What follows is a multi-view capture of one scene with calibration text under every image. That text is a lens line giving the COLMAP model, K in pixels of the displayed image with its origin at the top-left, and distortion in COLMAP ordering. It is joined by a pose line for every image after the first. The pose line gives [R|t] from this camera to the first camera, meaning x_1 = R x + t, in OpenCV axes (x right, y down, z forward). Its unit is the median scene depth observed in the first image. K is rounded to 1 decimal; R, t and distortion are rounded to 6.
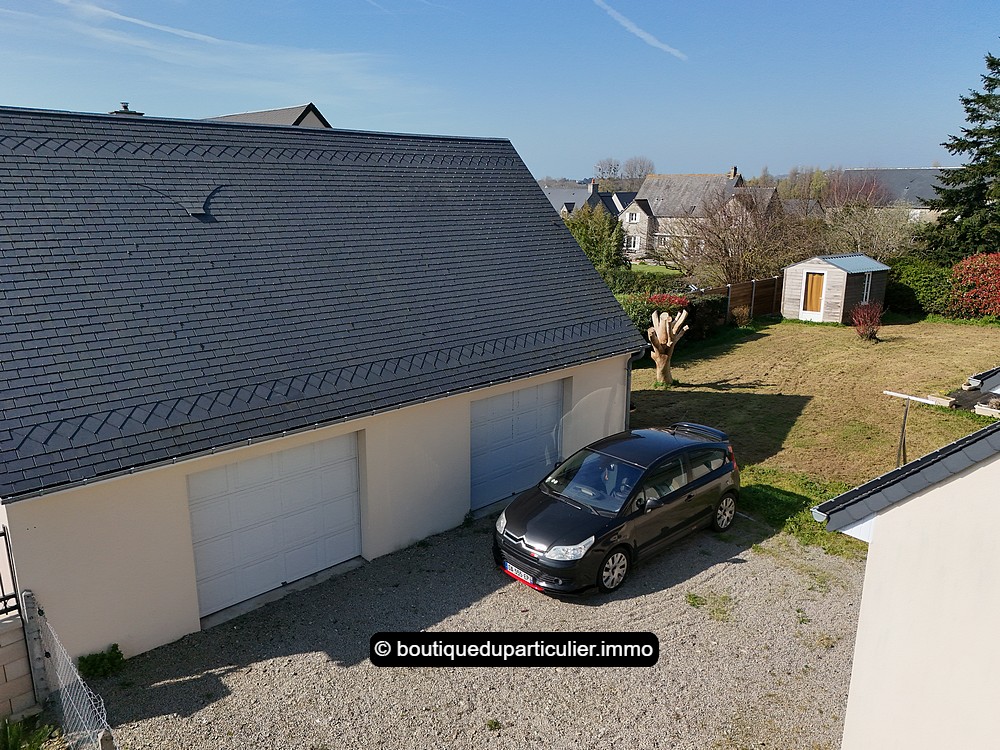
lens RADIAL K [[740.2, 0, 501.0], [0, 740.2, 379.4], [0, 0, 1]] dist [0.052741, -0.023310]
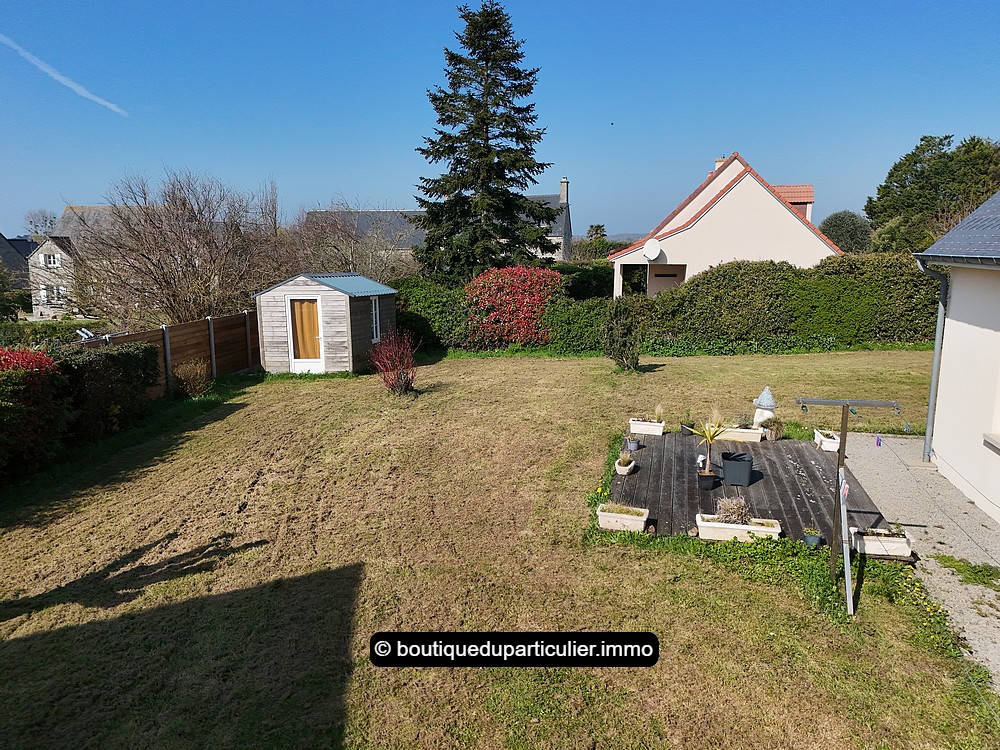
lens RADIAL K [[740.2, 0, 501.7], [0, 740.2, 378.3], [0, 0, 1]] dist [0.052741, -0.023310]
pose [[0.783628, -0.114638, 0.610562, 0.148554], [0.161930, 0.986543, -0.022599, -0.031587], [-0.599755, 0.116577, 0.791646, 0.380596]]
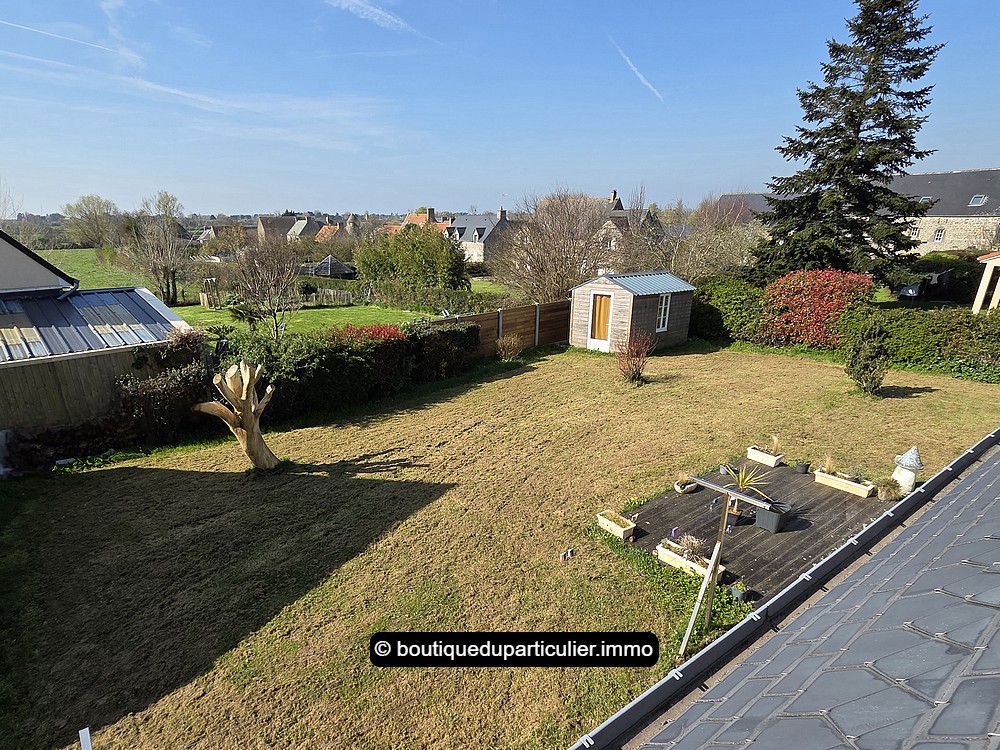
lens RADIAL K [[560.9, 0, 450.5], [0, 560.9, 447.7], [0, 0, 1]] dist [0.004558, -0.006652]
pose [[0.999015, 0.003094, -0.044256, 0.265368], [0.002718, 0.991422, 0.130670, -0.050545], [0.044281, -0.130662, 0.990438, 0.314127]]
